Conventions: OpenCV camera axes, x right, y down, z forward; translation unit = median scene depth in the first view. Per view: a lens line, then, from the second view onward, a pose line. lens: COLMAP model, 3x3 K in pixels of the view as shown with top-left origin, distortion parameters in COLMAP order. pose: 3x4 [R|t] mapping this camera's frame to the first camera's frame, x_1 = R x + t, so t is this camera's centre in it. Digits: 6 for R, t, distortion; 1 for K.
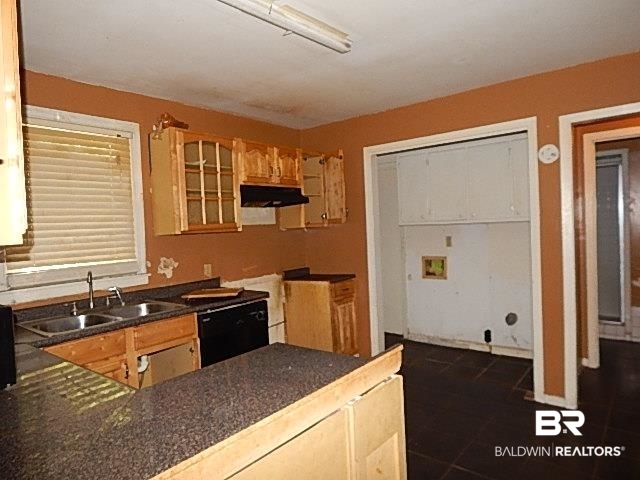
lens RADIAL K [[422.2, 0, 320.0], [0, 422.2, 240.0], [0, 0, 1]] dist [-0.000192, 0.000554]
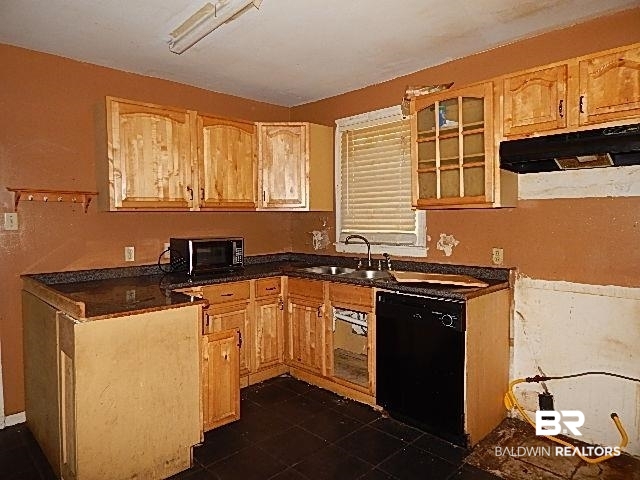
lens RADIAL K [[422.2, 0, 320.0], [0, 422.2, 240.0], [0, 0, 1]] dist [-0.000192, 0.000554]
pose [[-0.114414, 0.103059, -0.988073, 0.616518], [-0.018991, 0.994196, 0.105897, -0.040263], [0.993252, 0.030880, -0.111793, 0.852273]]
